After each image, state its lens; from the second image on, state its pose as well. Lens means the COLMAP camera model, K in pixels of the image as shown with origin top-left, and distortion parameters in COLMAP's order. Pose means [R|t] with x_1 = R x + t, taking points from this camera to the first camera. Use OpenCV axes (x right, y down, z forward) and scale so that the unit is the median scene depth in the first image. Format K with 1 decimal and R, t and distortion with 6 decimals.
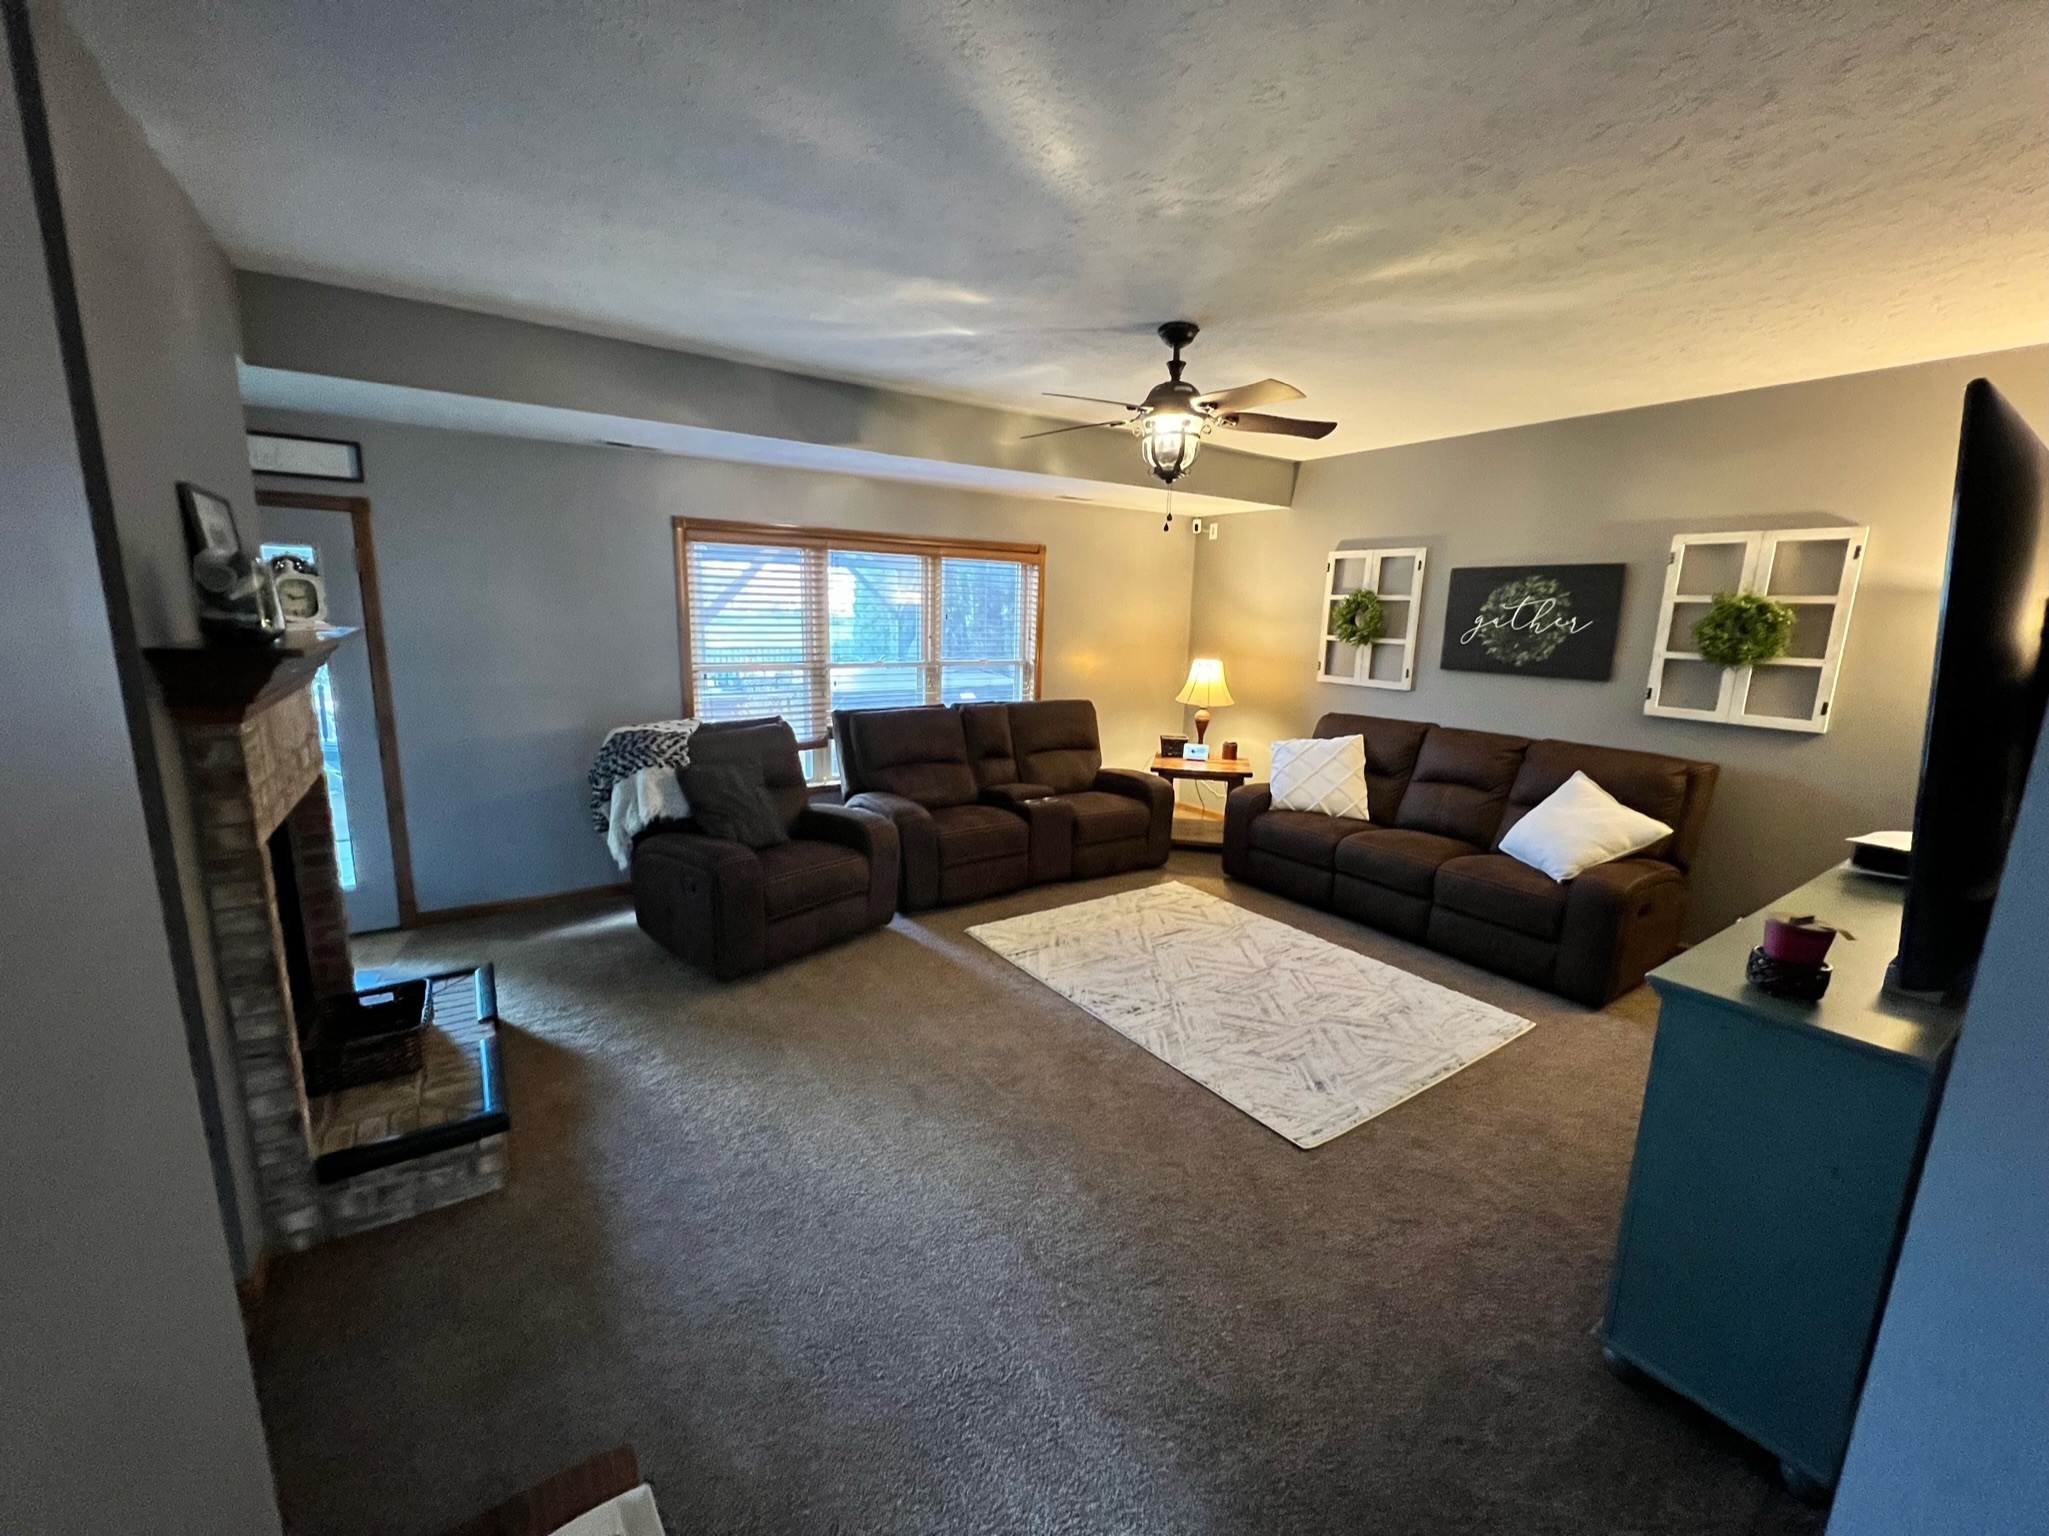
lens RADIAL K [[818.8, 0, 1025.2], [0, 818.8, 765.2], [0, 0, 1]] dist [-0.000931, 0.000100]
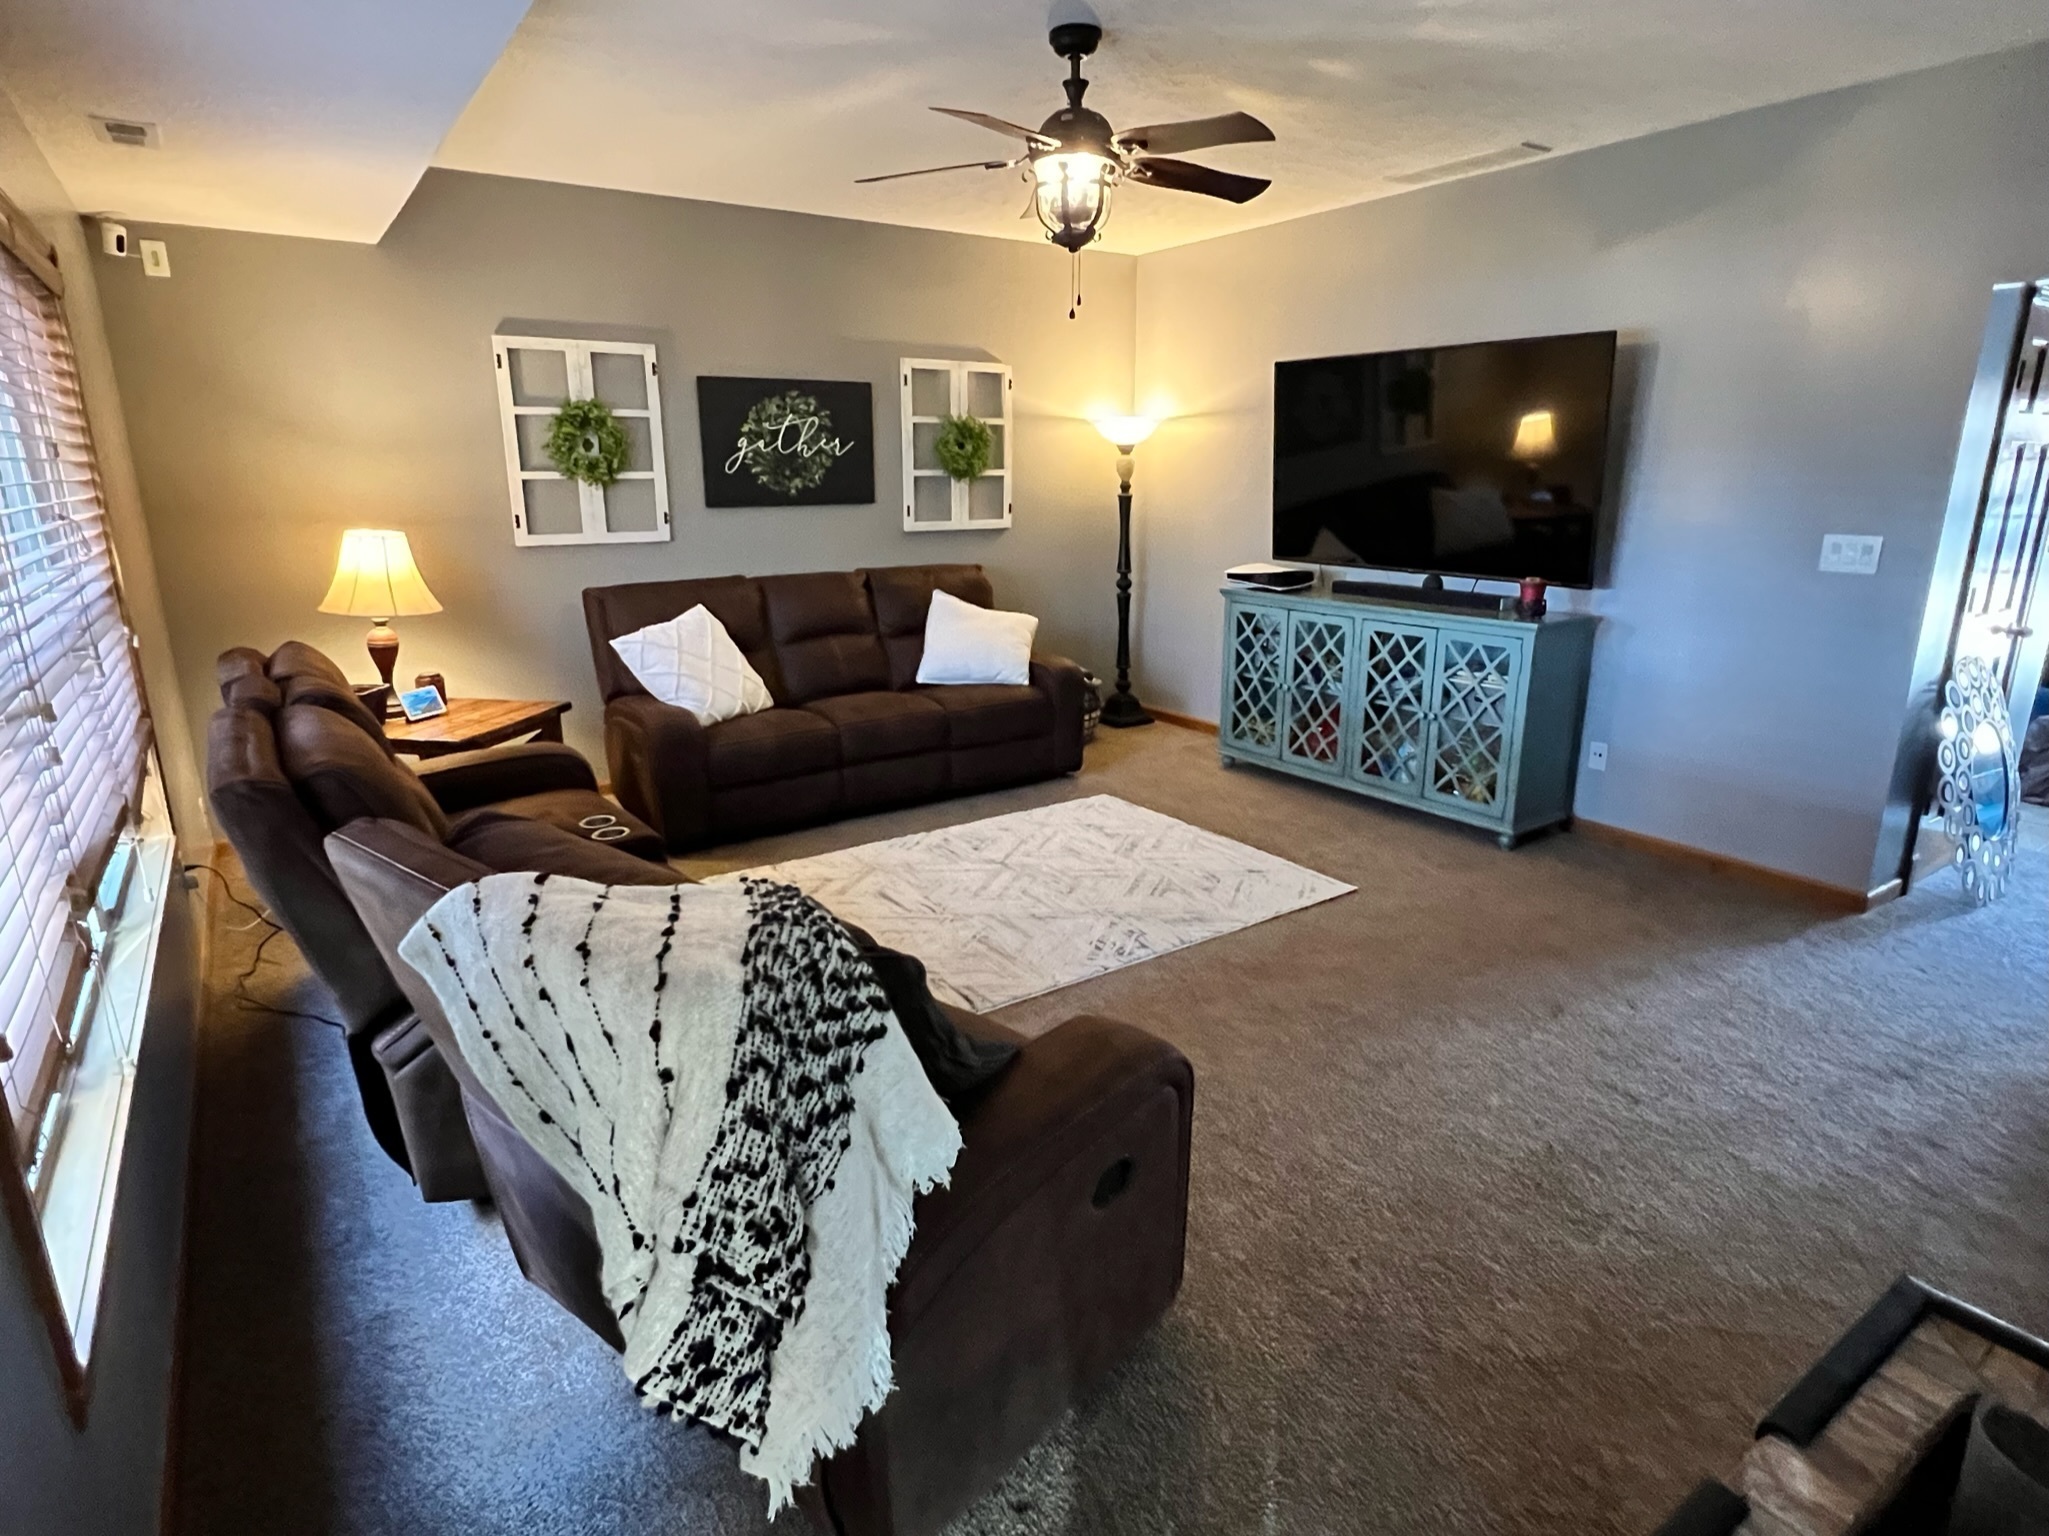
lens RADIAL K [[1103.0, 0, 1023.9], [0, 1103.0, 770.0], [0, 0, 1]] dist [0.003268, -0.000693]
pose [[0.007433, -0.293140, 0.956041, -0.707406], [0.190717, 0.938933, 0.286412, -0.153348], [-0.981617, 0.180204, 0.062886, 0.823995]]
